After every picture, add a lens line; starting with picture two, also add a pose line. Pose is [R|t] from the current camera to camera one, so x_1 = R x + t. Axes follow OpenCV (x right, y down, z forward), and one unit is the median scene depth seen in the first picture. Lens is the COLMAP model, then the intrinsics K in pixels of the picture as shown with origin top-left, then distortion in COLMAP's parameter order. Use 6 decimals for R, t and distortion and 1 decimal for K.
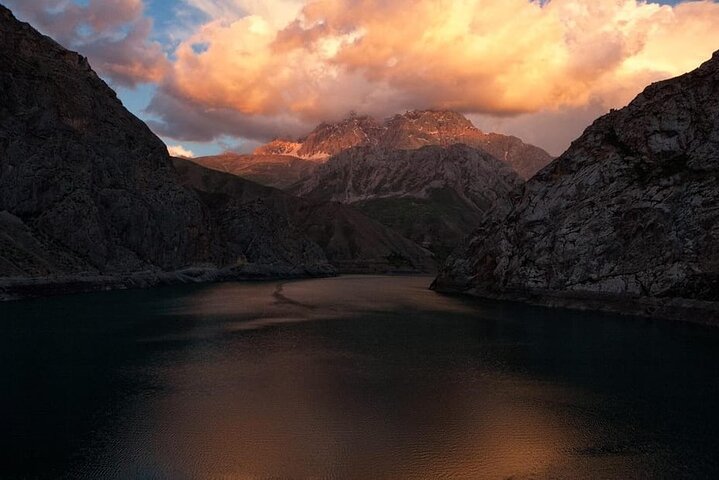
lens RADIAL K [[514.2, 0, 361.1], [0, 514.2, 256.1], [0, 0, 1]] dist [-0.096471, 0.050451]
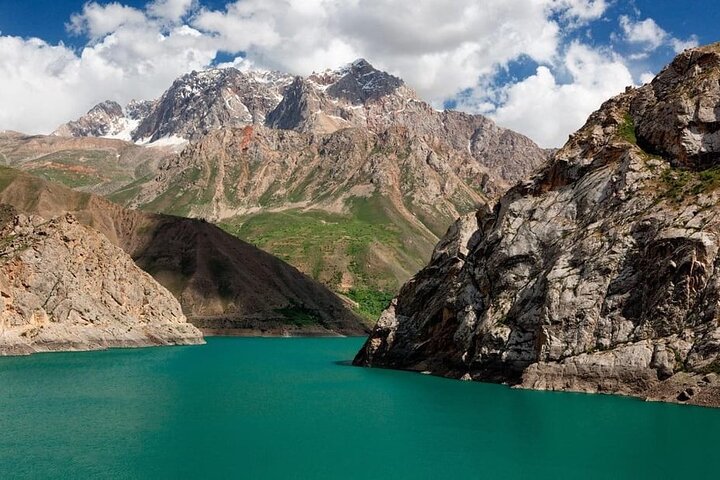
lens RADIAL K [[848.7, 0, 360.0], [0, 848.7, 240.0], [0, 0, 1]] dist [-0.018017, -0.024801]
pose [[0.989423, 0.005092, 0.144973, -0.012537], [0.006127, 0.997025, -0.076839, -0.007923], [-0.144933, 0.076914, 0.986448, -0.041845]]
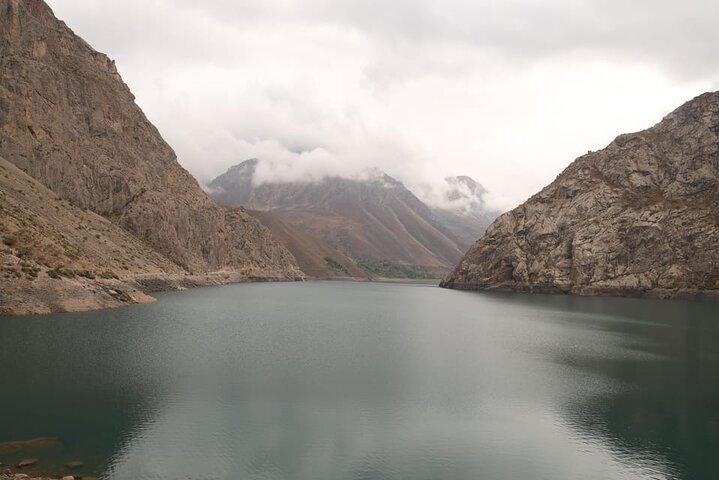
lens RADIAL K [[512.8, 0, 333.7], [0, 512.8, 240.0], [0, 0, 1]] dist [-0.066768, 0.002070]
pose [[0.967582, 0.022077, 0.251590, -0.510175], [-0.008311, 0.998416, -0.055646, 0.022609], [-0.252420, 0.051751, 0.966233, -0.107490]]
